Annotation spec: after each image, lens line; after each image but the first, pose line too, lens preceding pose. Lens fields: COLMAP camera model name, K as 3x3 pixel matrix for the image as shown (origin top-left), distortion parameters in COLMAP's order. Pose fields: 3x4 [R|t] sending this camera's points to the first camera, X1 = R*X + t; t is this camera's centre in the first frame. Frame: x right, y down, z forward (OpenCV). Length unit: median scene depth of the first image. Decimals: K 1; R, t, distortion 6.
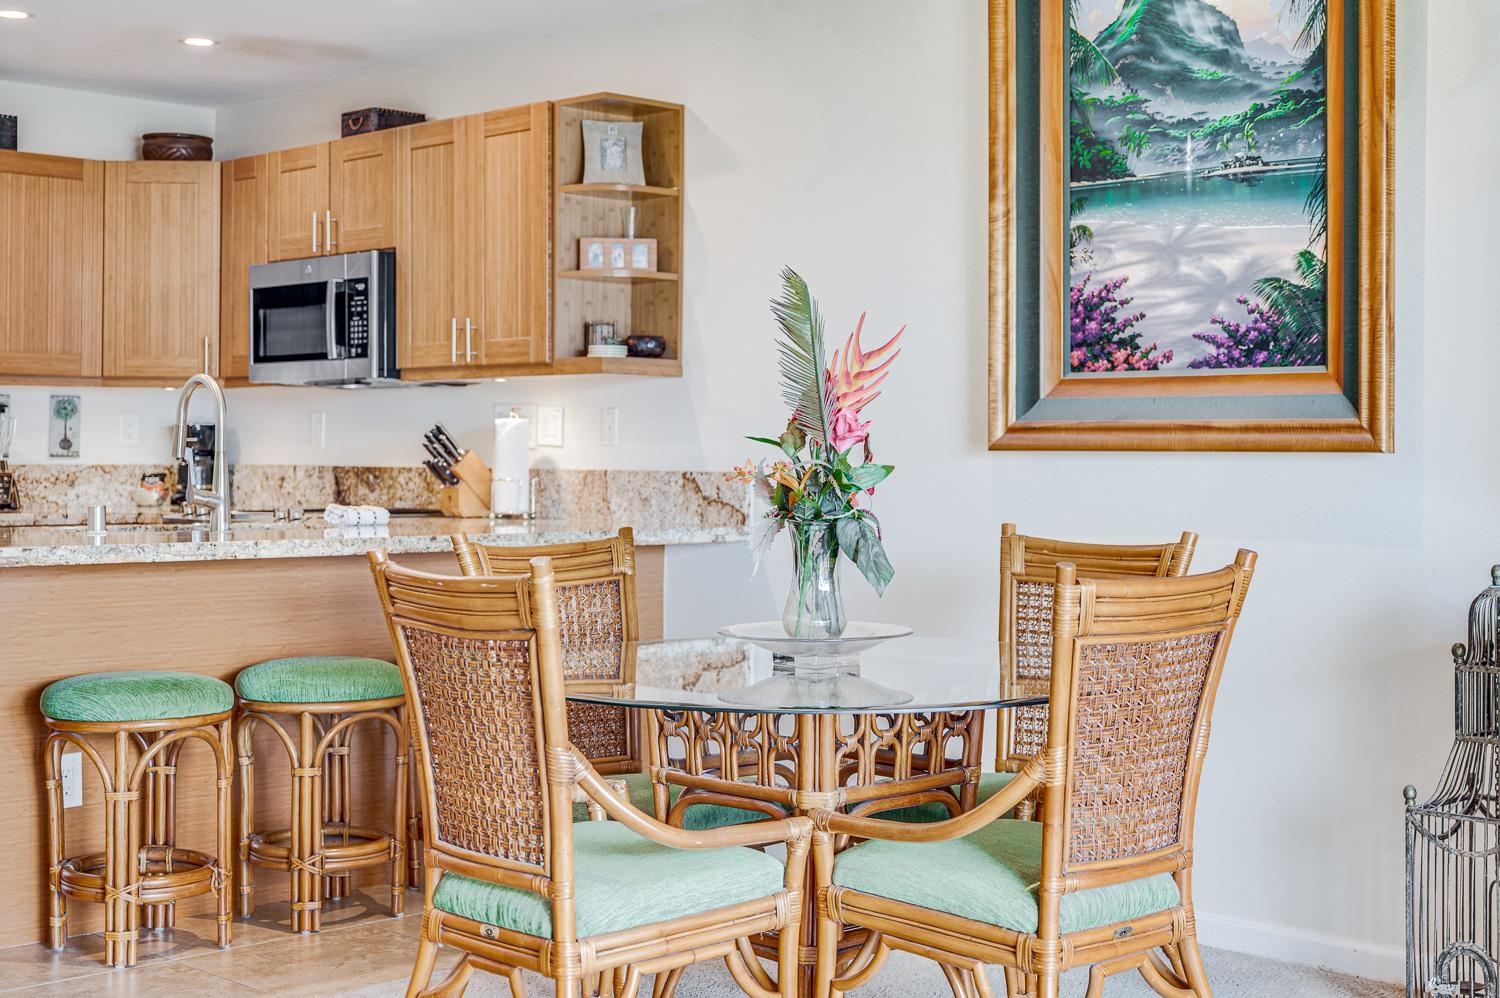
lens RADIAL K [[2050.8, 0, 754.9], [0, 2050.8, 484.3], [0, 0, 1]] dist [0.013101, 0.000000]
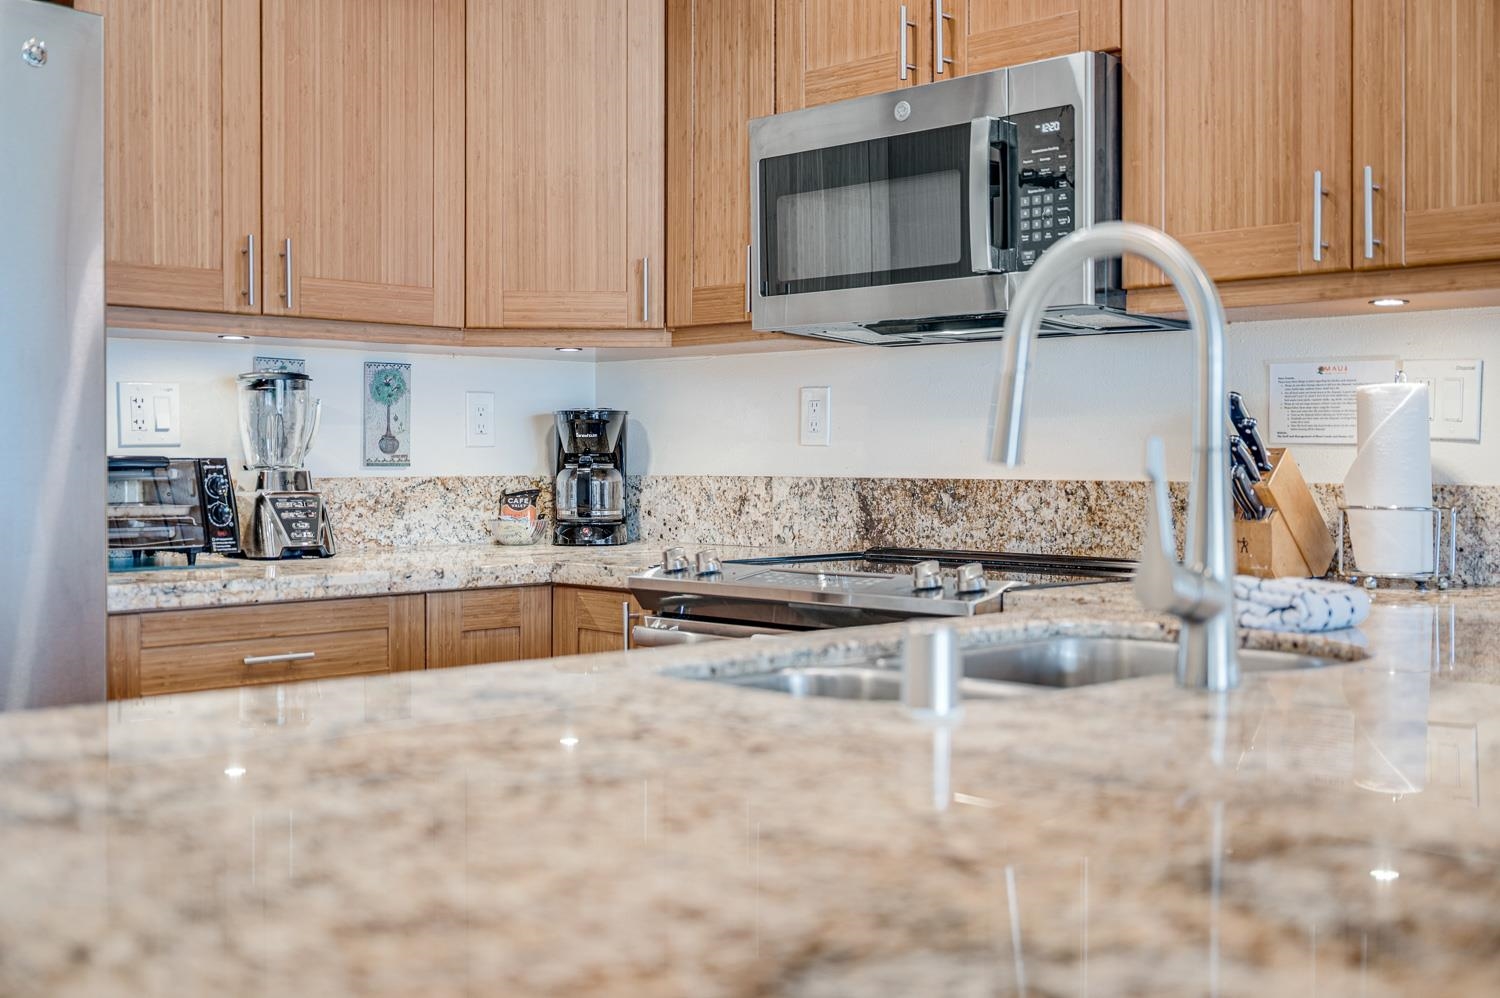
lens RADIAL K [[1758.0, 0, 747.5], [0, 1758.0, 505.4], [0, 0, 1]] dist [0.026070, 0.000000]
pose [[0.999957, -0.004752, -0.008012, -0.233535], [0.004859, 0.999899, 0.013348, -0.008073], [0.007948, -0.013386, 0.999879, 0.499203]]
